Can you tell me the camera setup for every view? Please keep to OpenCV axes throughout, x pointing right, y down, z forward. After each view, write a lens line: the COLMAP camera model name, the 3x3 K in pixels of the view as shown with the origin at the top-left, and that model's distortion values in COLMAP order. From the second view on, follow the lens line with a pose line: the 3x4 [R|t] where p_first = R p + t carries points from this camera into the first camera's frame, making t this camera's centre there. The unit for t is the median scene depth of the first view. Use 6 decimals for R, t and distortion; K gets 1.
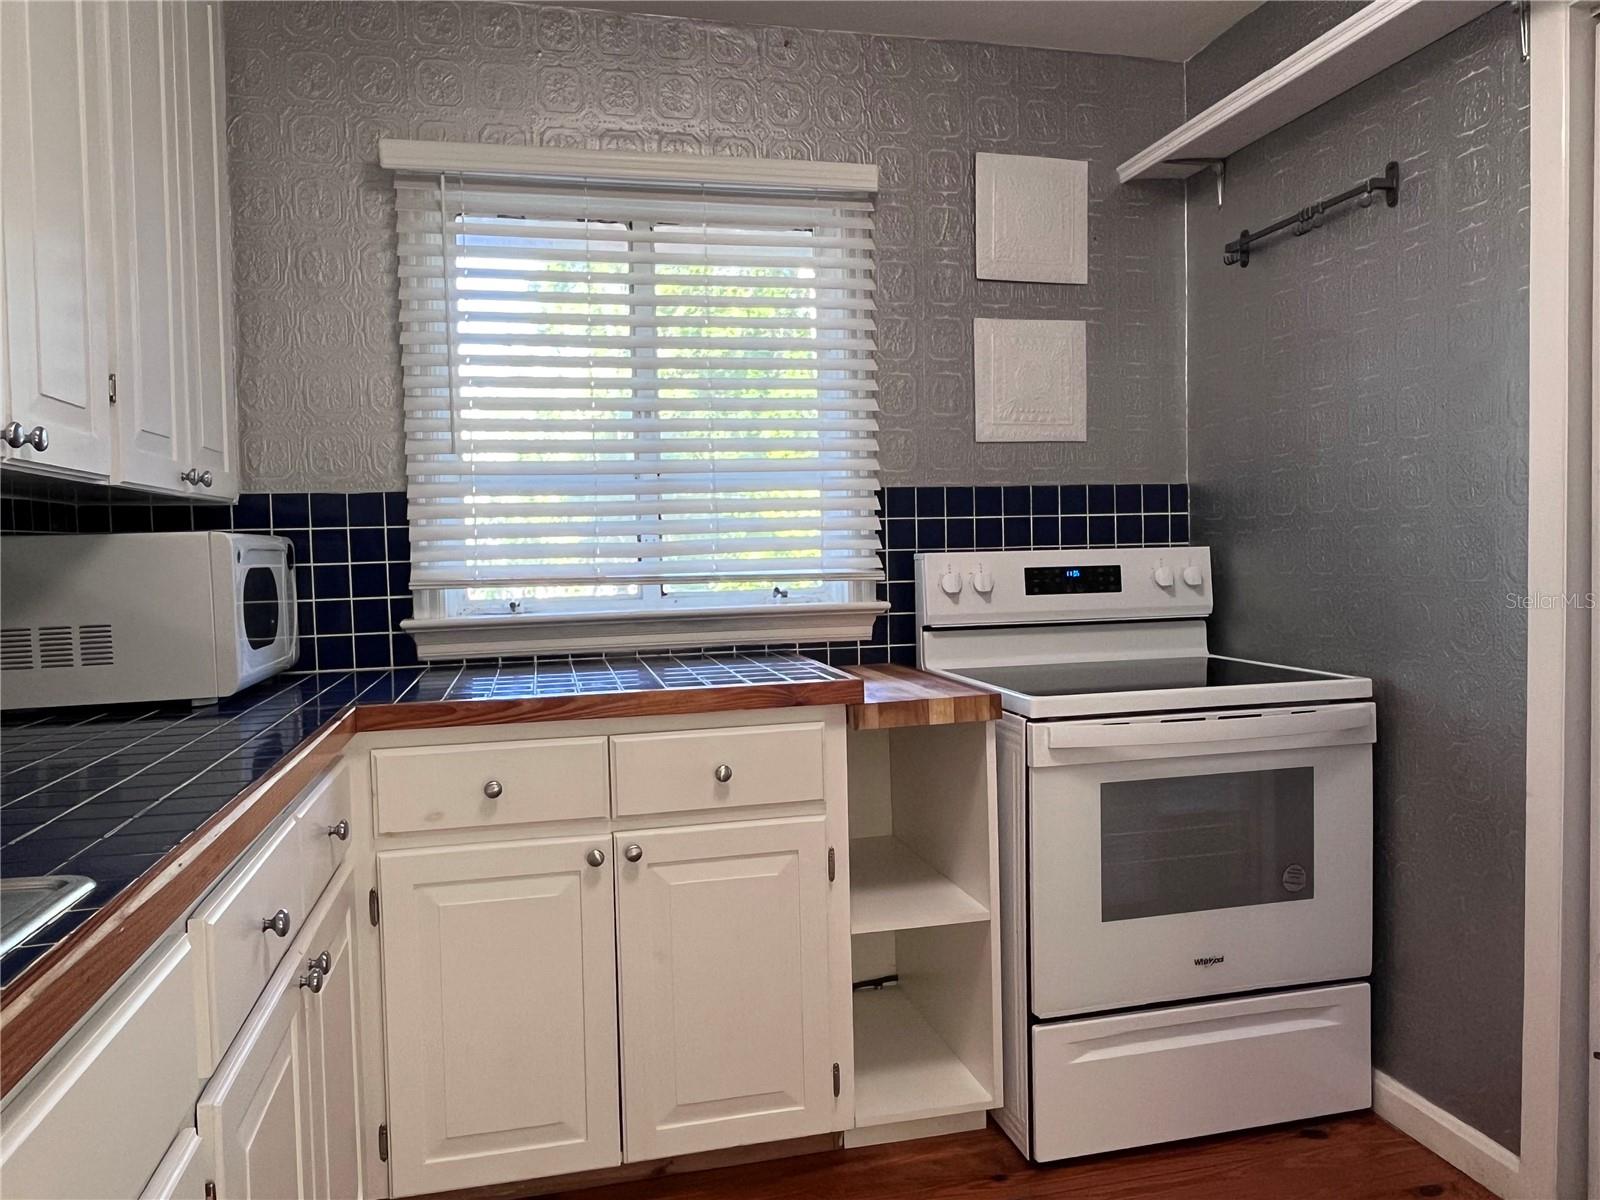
lens RADIAL K [[1111.8, 0, 800.0], [0, 1111.8, 600.0], [0, 0, 1]] dist [-0.005878, -0.002440]
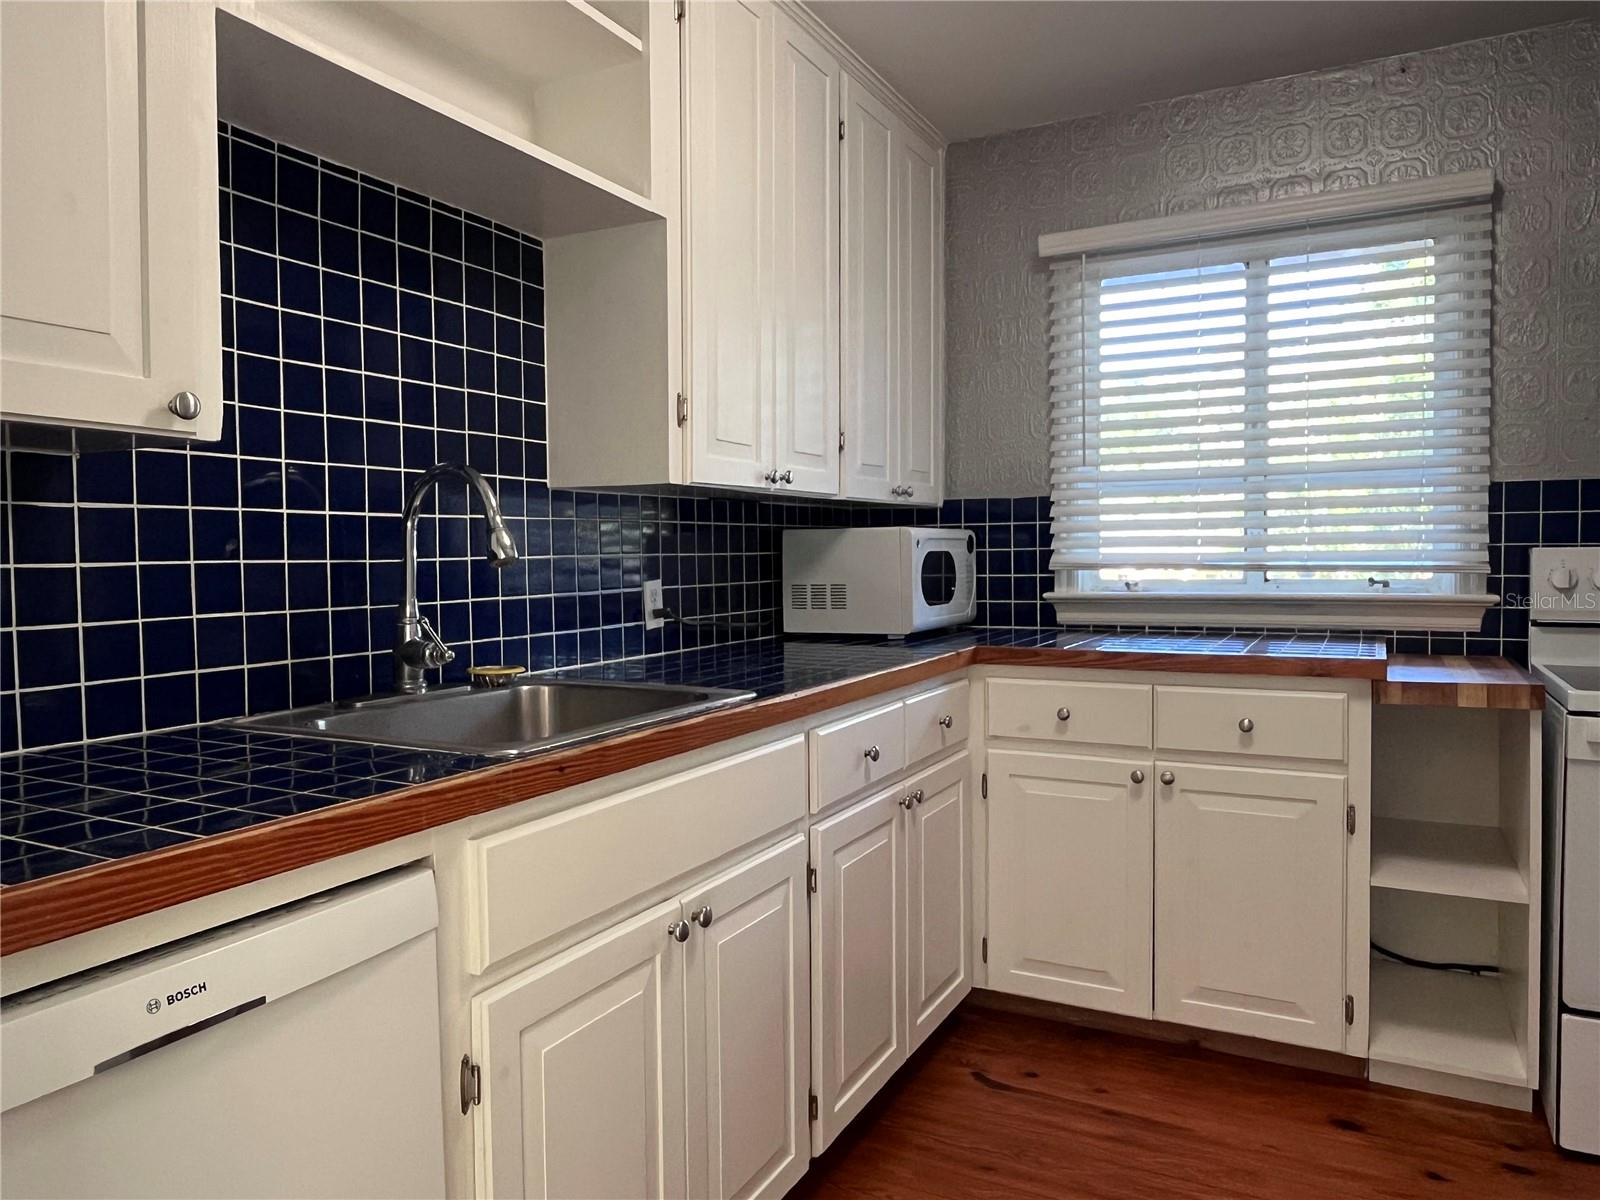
lens RADIAL K [[1083.0, 0, 800.0], [0, 1083.0, 600.0], [0, 0, 1]] dist [0.000178, -0.006638]
pose [[0.758419, 0.045047, -0.650209, 0.266599], [-0.037651, 0.998971, 0.025293, 0.005529], [0.650679, 0.005299, 0.759334, -0.181670]]
